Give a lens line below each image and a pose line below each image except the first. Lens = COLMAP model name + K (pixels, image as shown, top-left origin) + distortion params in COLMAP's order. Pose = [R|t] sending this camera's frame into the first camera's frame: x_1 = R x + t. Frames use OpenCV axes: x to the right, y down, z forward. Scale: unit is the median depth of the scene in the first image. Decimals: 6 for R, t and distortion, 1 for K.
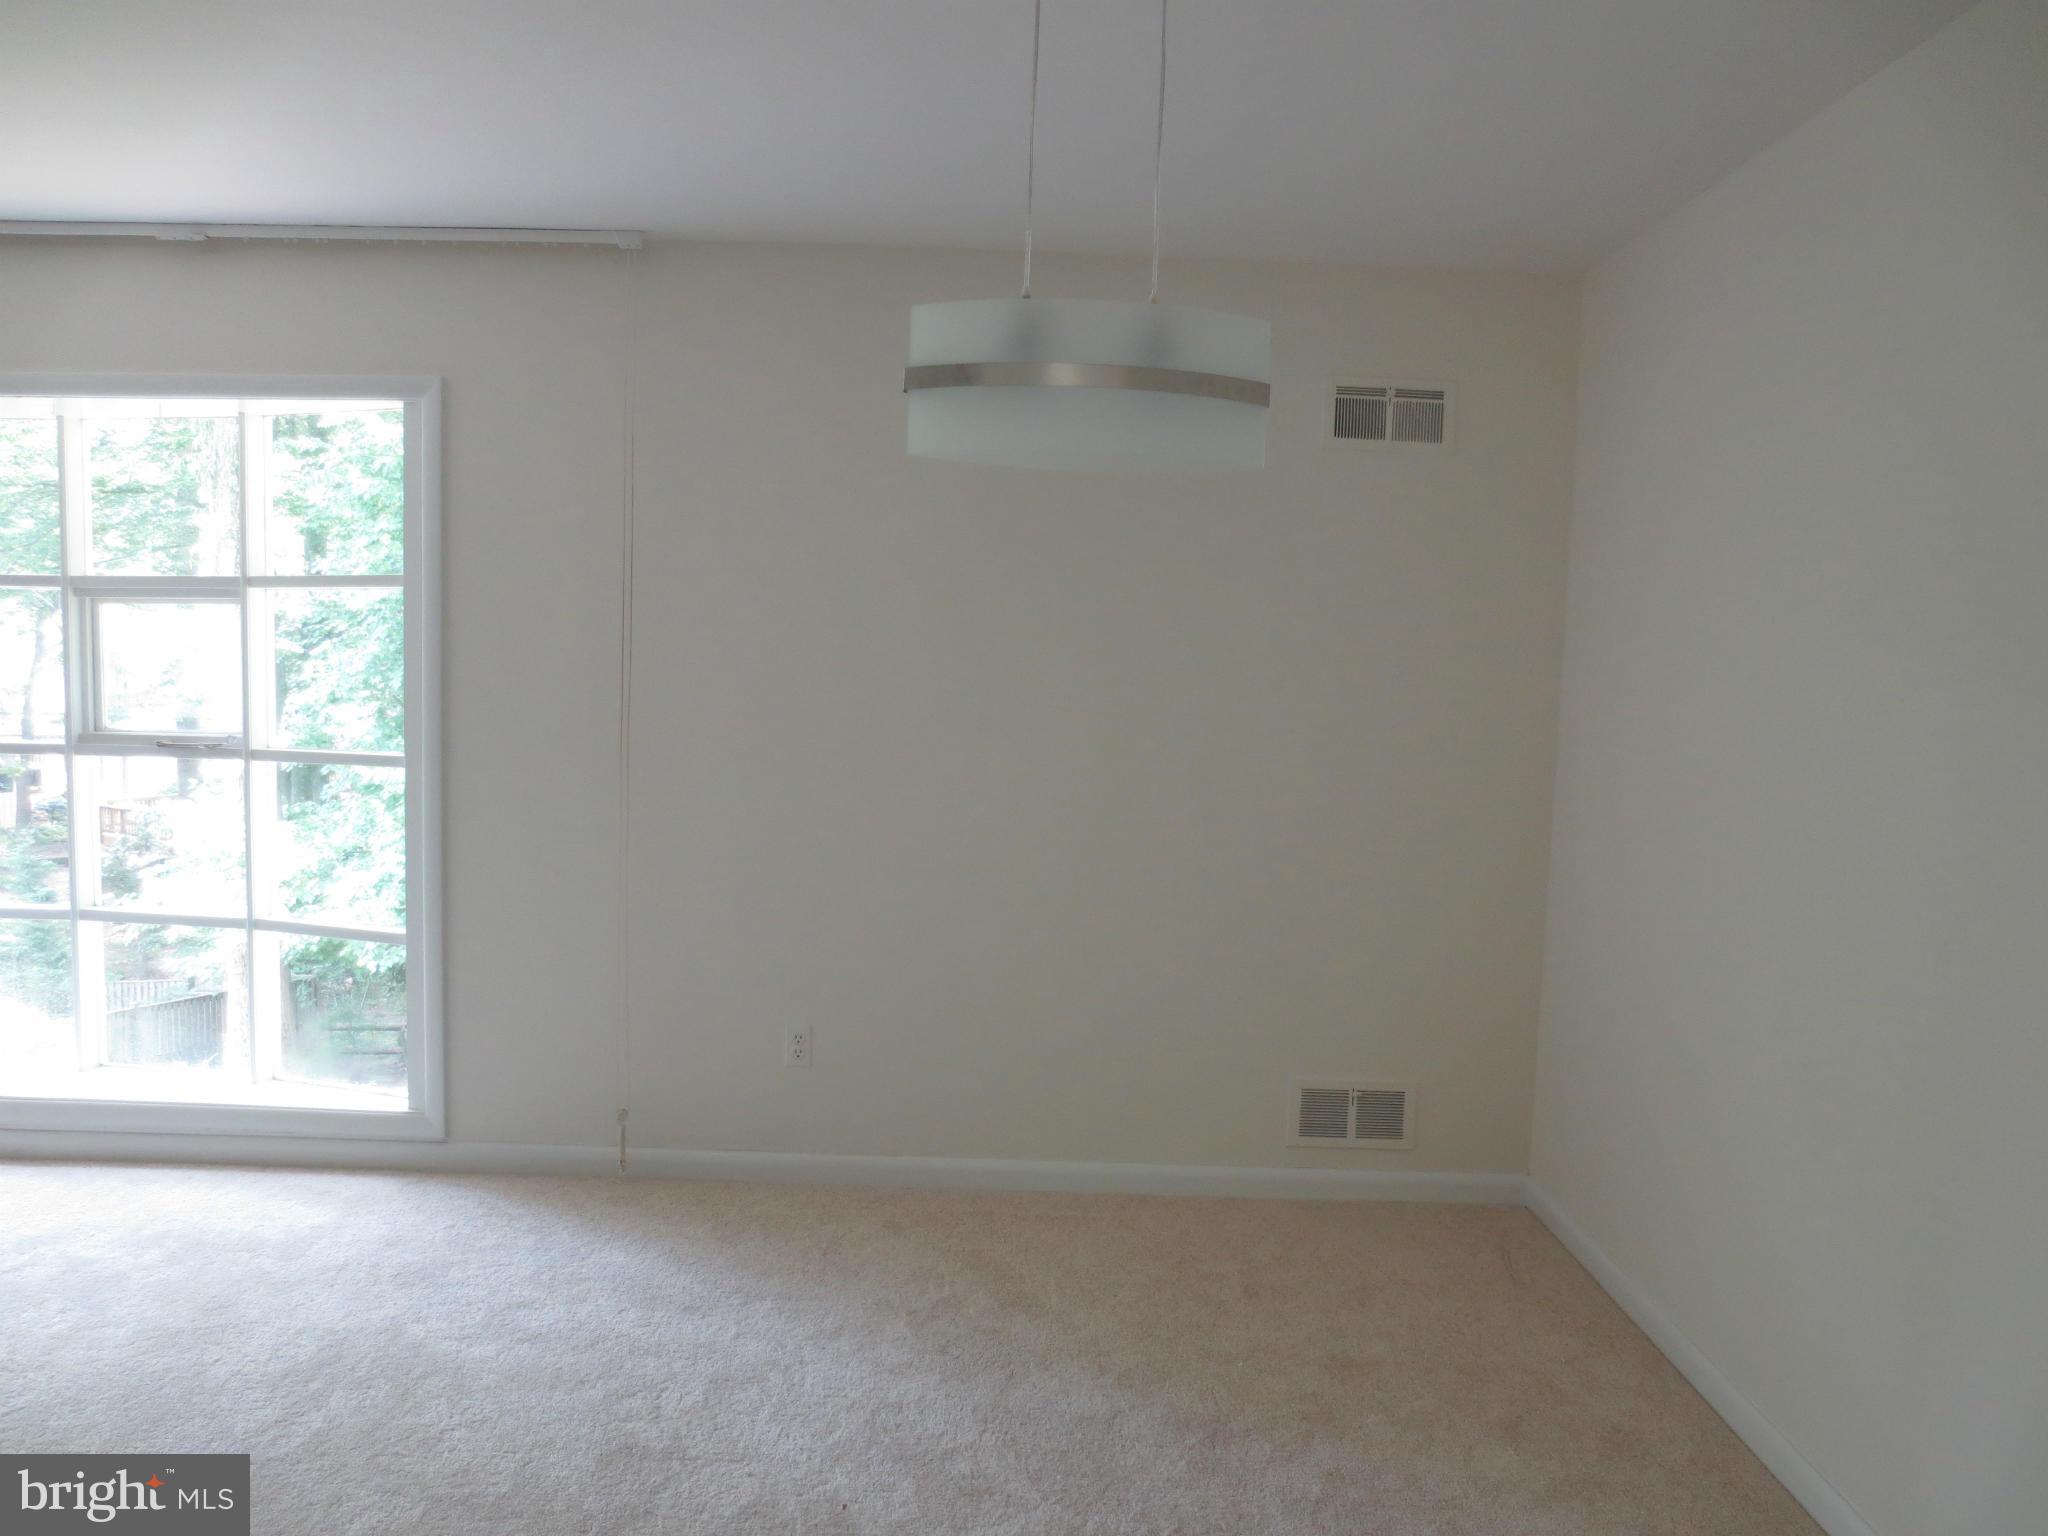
lens RADIAL K [[1418.7, 0, 1030.5], [0, 1418.7, 783.8], [0, 0, 1]] dist [-0.022146, -0.005658]
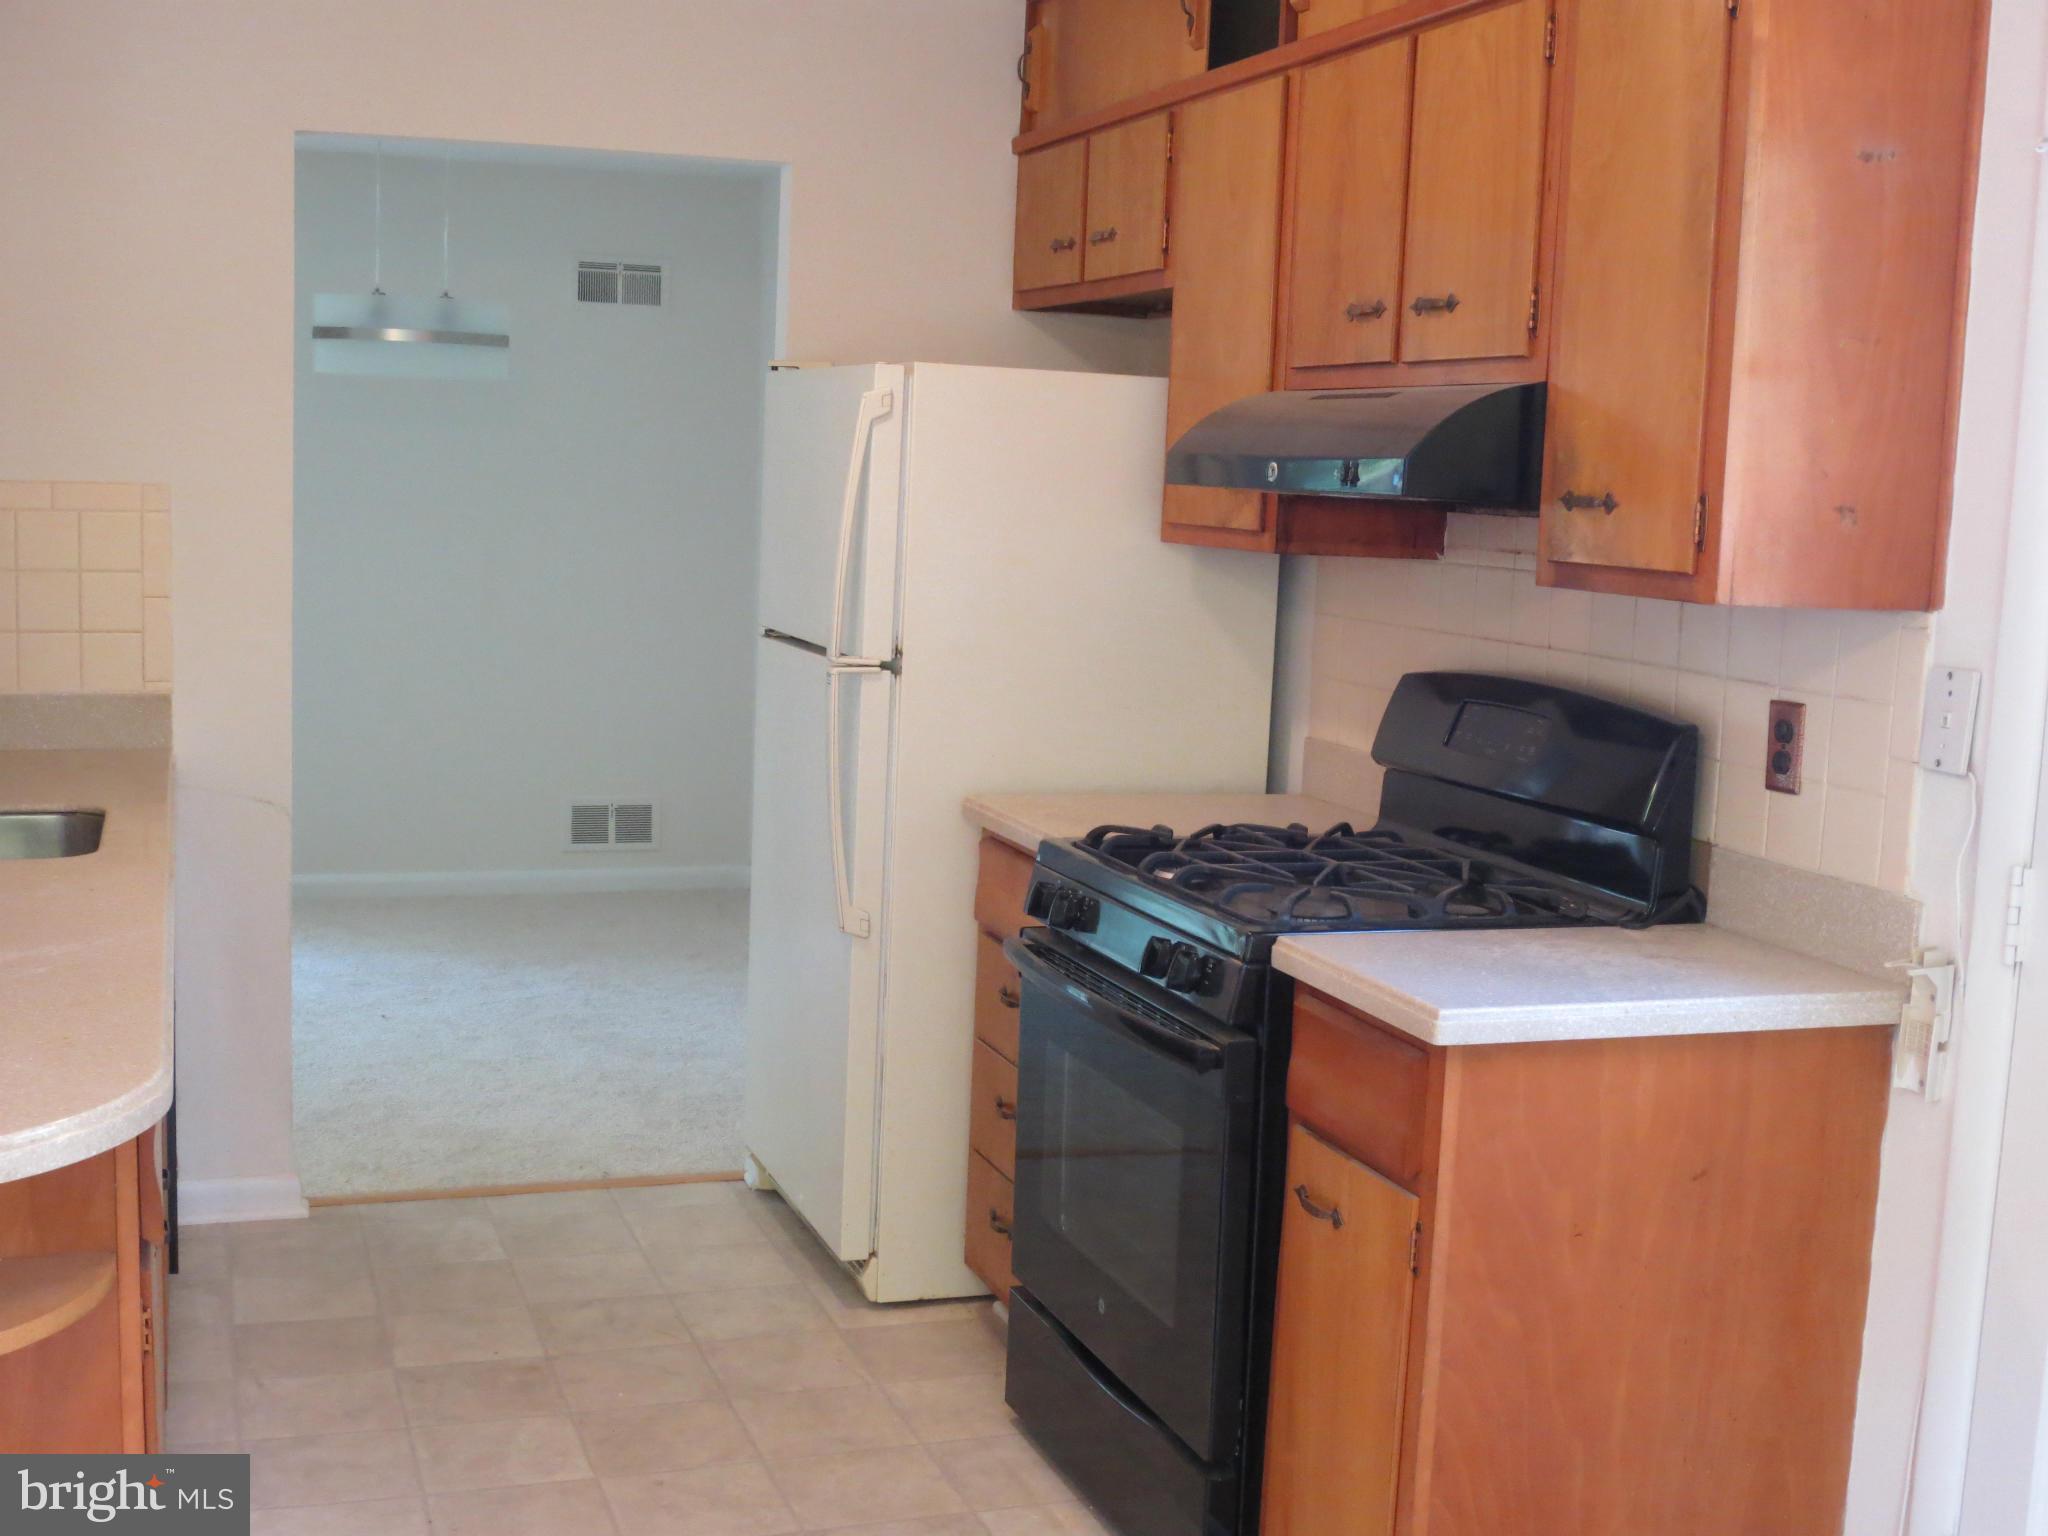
lens RADIAL K [[2448.0, 0, 1024.0], [0, 2448.0, 768.0], [0, 0, 1]] dist [-0.072230, 0.008580]
pose [[0.946106, -0.038773, 0.321527, -0.137519], [0.022145, 0.998229, 0.055215, 0.072062], [-0.323098, -0.045119, 0.945289, -1.286247]]
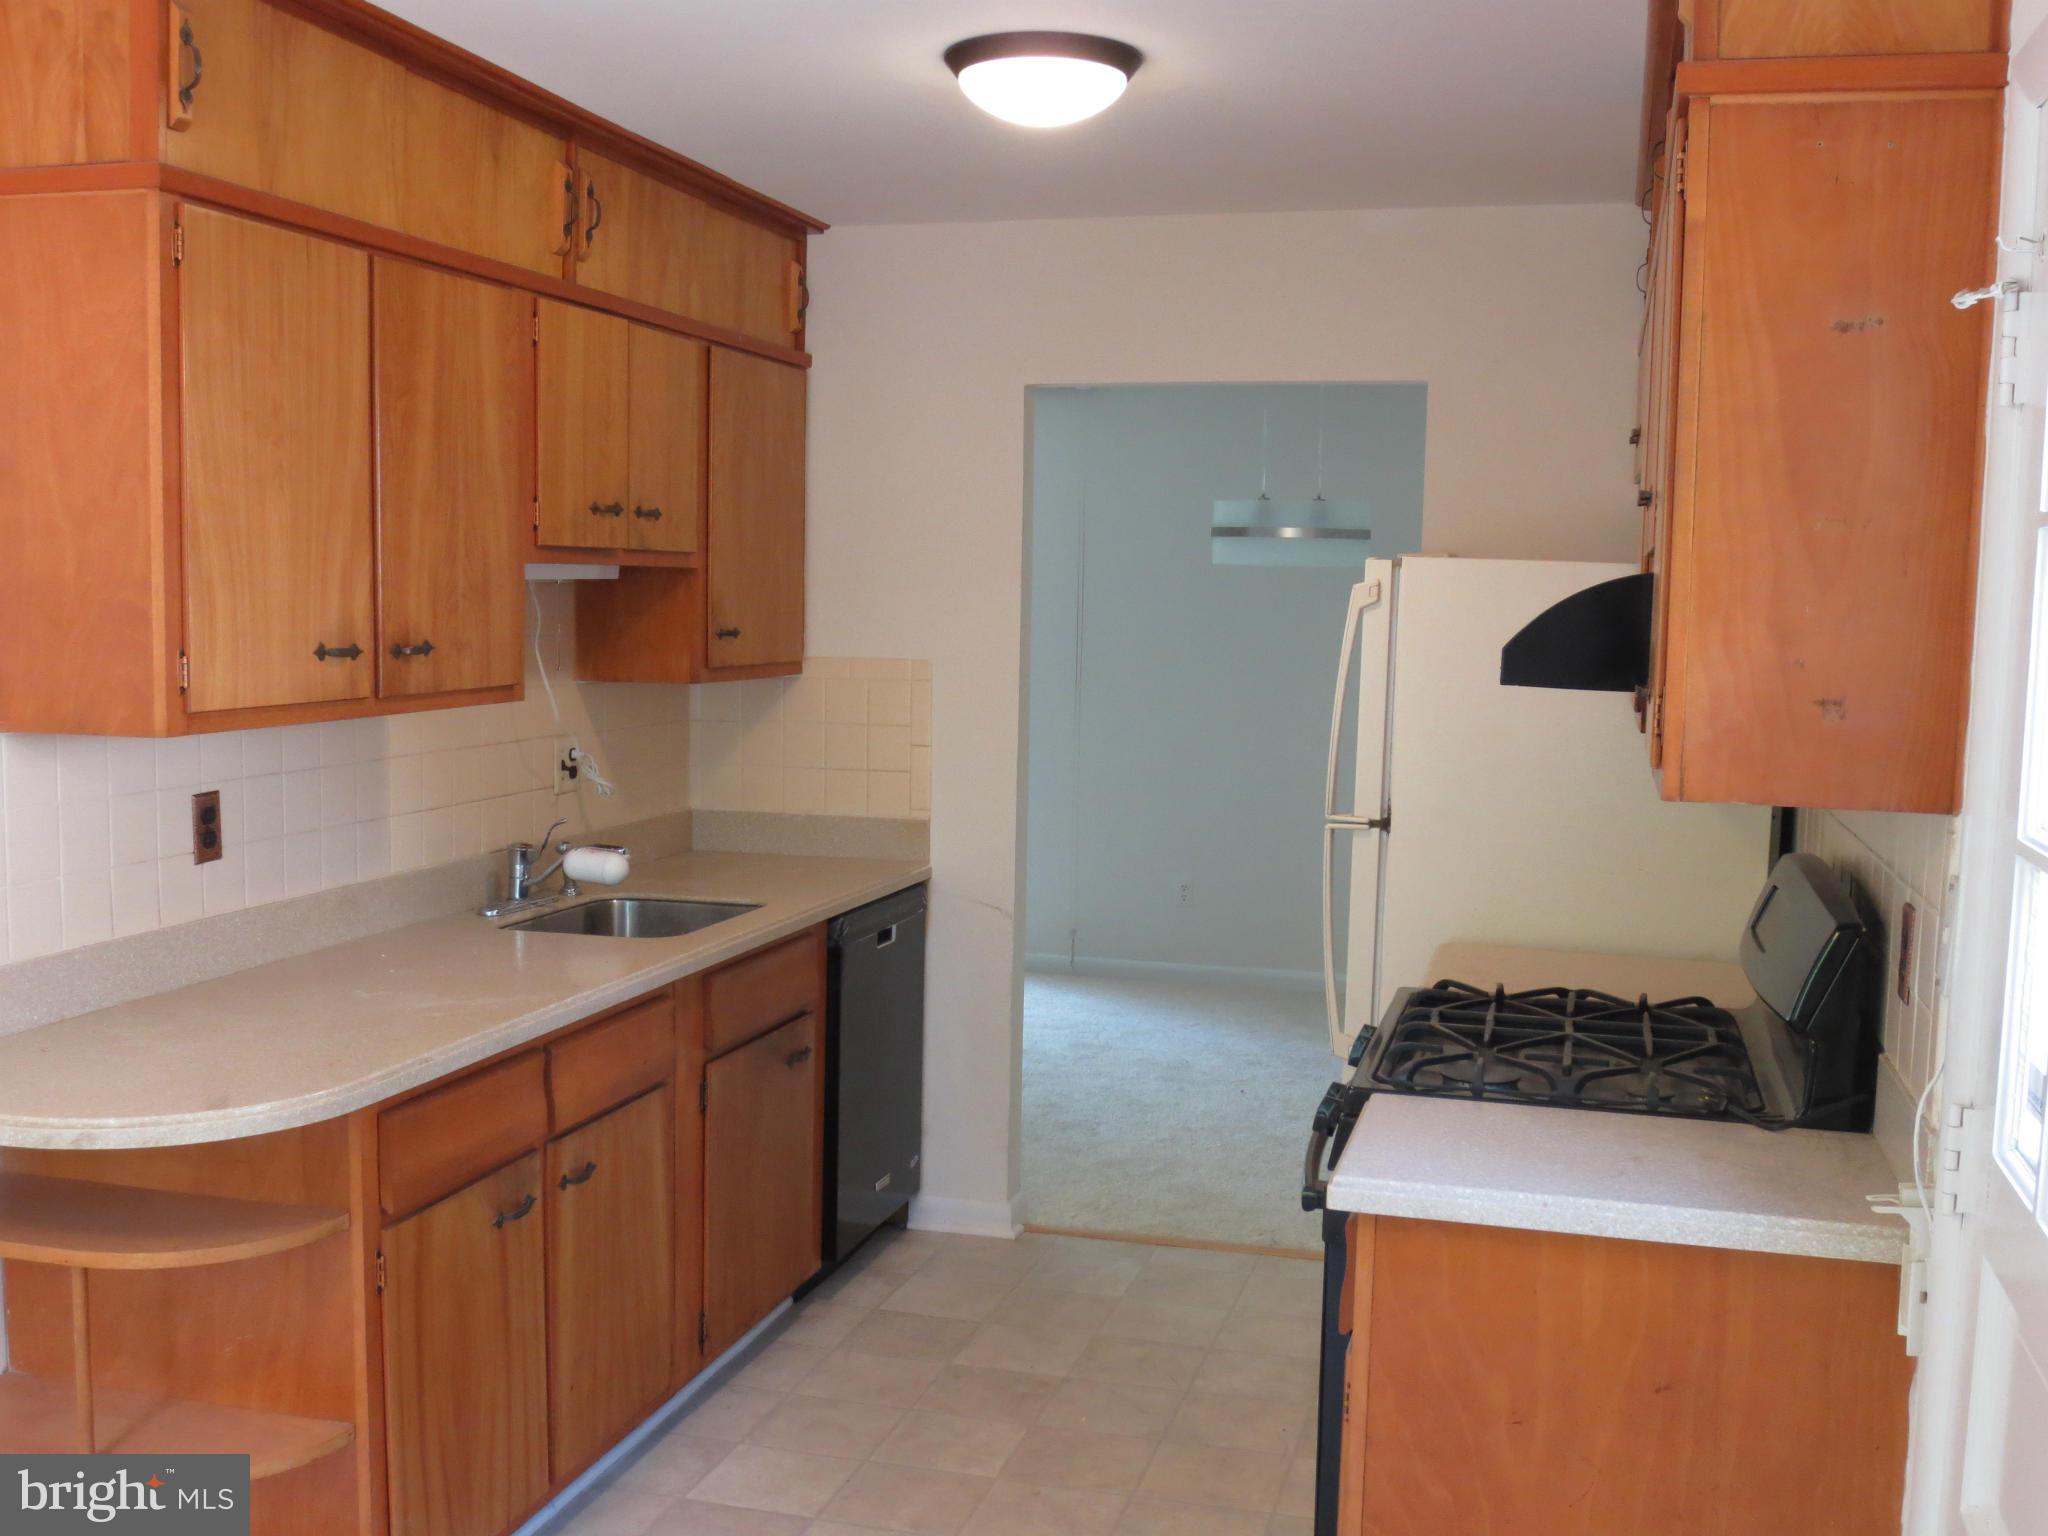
lens RADIAL K [[2090.8, 0, 1025.9], [0, 2090.8, 791.0], [0, 0, 1]] dist [-0.042527, -0.012209]
pose [[0.962524, 0.011420, -0.270956, 0.299836], [-0.009712, 0.999924, 0.007645, 0.062113], [0.271022, -0.004727, 0.962561, -1.296975]]
